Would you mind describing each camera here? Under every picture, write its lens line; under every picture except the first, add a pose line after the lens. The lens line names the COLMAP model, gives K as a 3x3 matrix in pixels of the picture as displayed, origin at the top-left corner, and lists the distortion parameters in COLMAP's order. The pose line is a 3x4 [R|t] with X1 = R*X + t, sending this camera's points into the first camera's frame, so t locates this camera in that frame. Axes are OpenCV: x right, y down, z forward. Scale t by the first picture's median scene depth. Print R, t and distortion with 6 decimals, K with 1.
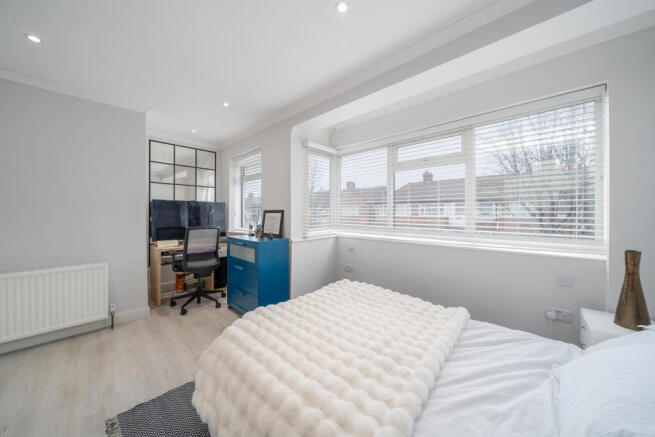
lens RADIAL K [[225.1, 0, 340.4], [0, 225.1, 214.8], [0, 0, 1]] dist [-0.005499, -0.000047]
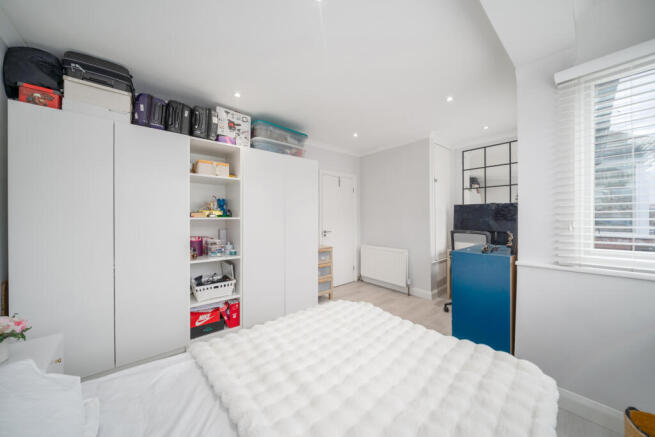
lens RADIAL K [[224.2, 0, 312.5], [0, 224.2, 217.2], [0, 0, 1]] dist [-0.000442, -0.000003]
pose [[-0.172723, -0.000109, -0.984970, 0.513776], [-0.009236, 0.999956, 0.001509, -0.001112], [0.984927, 0.009358, -0.172717, 0.626091]]
